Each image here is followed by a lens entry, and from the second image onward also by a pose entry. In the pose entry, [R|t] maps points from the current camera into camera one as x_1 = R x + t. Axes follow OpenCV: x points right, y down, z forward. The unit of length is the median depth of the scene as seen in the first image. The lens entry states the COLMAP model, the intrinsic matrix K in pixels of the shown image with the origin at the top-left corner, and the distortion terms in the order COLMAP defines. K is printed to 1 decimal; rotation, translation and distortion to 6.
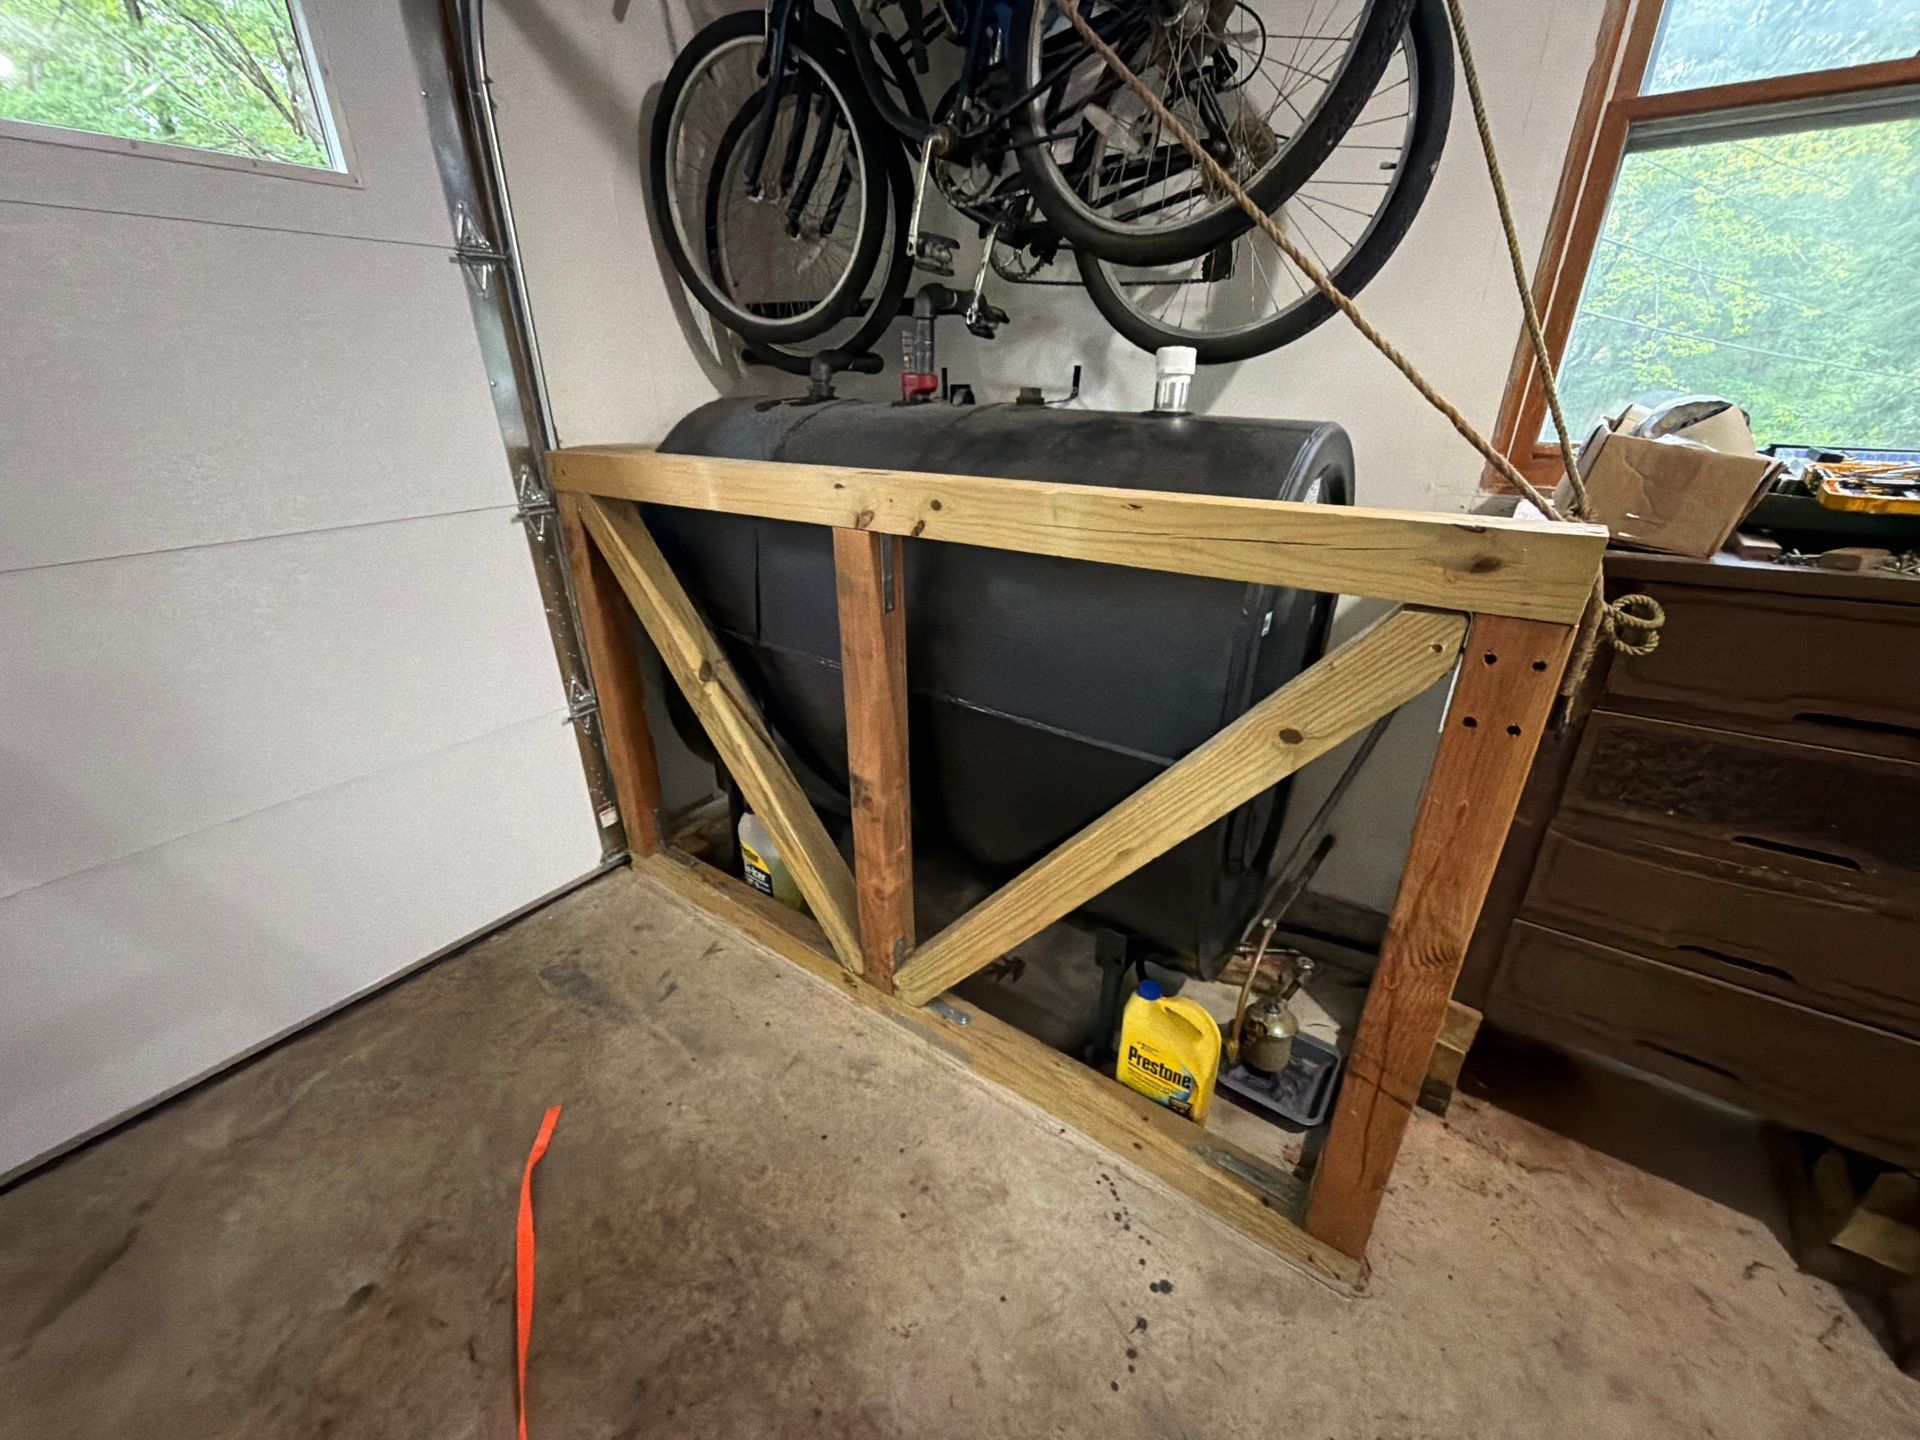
lens RADIAL K [[782.3, 0, 959.8], [0, 782.3, 723.5], [0, 0, 1]] dist [-0.002553, -0.000500]
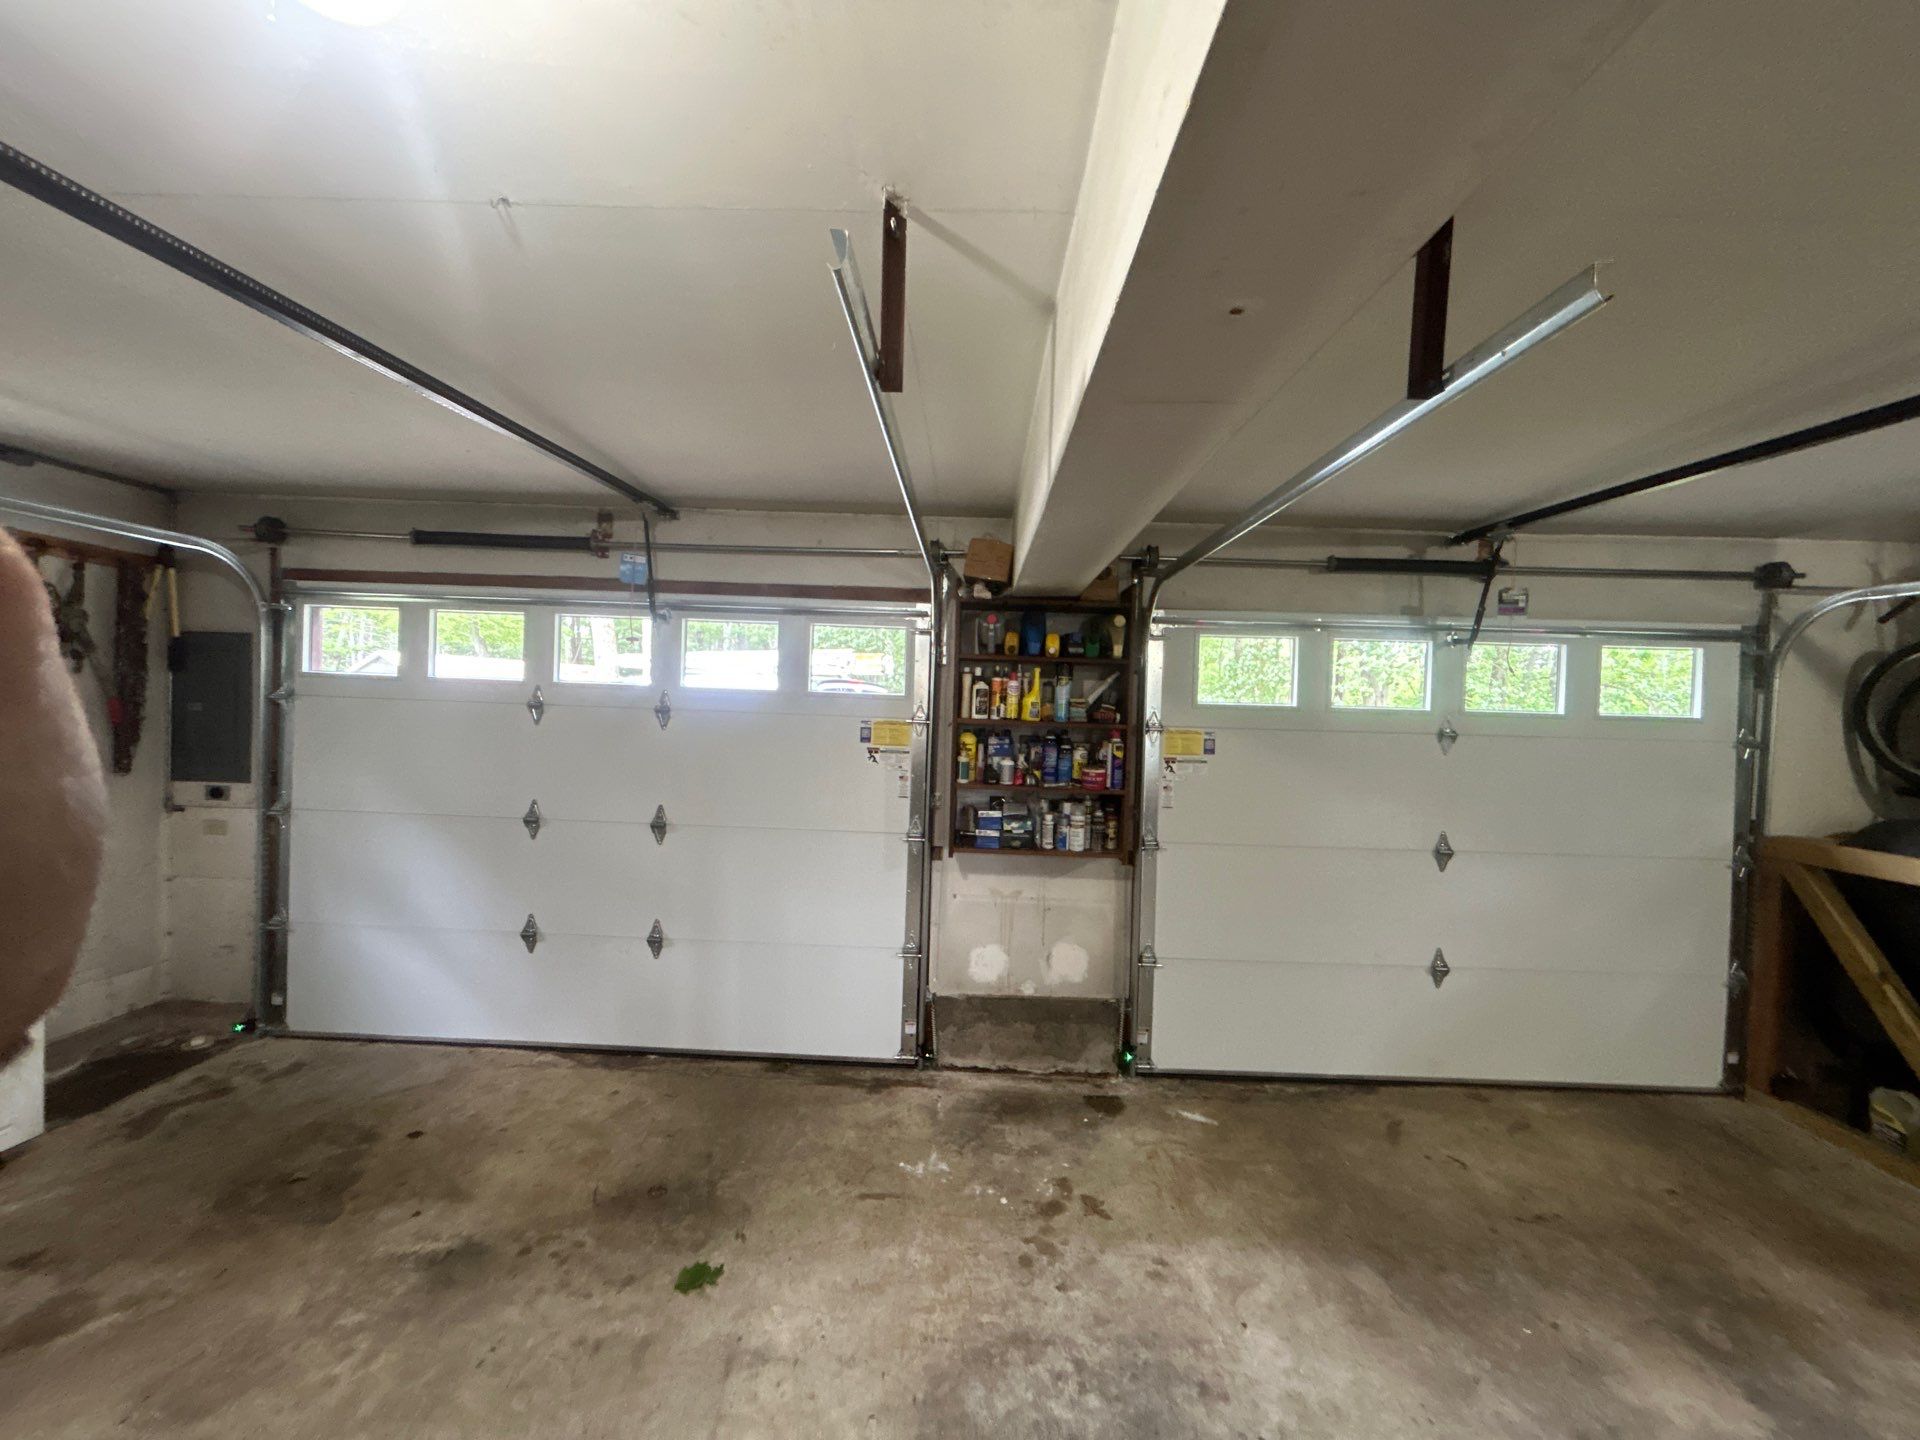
lens RADIAL K [[782.3, 0, 961.6], [0, 782.3, 720.0], [0, 0, 1]] dist [-0.002553, -0.000500]
pose [[0.578393, 0.043334, -0.814607, -0.112289], [-0.365309, 0.906623, -0.211150, 0.421277], [0.729391, 0.419711, 0.540214, -1.294151]]
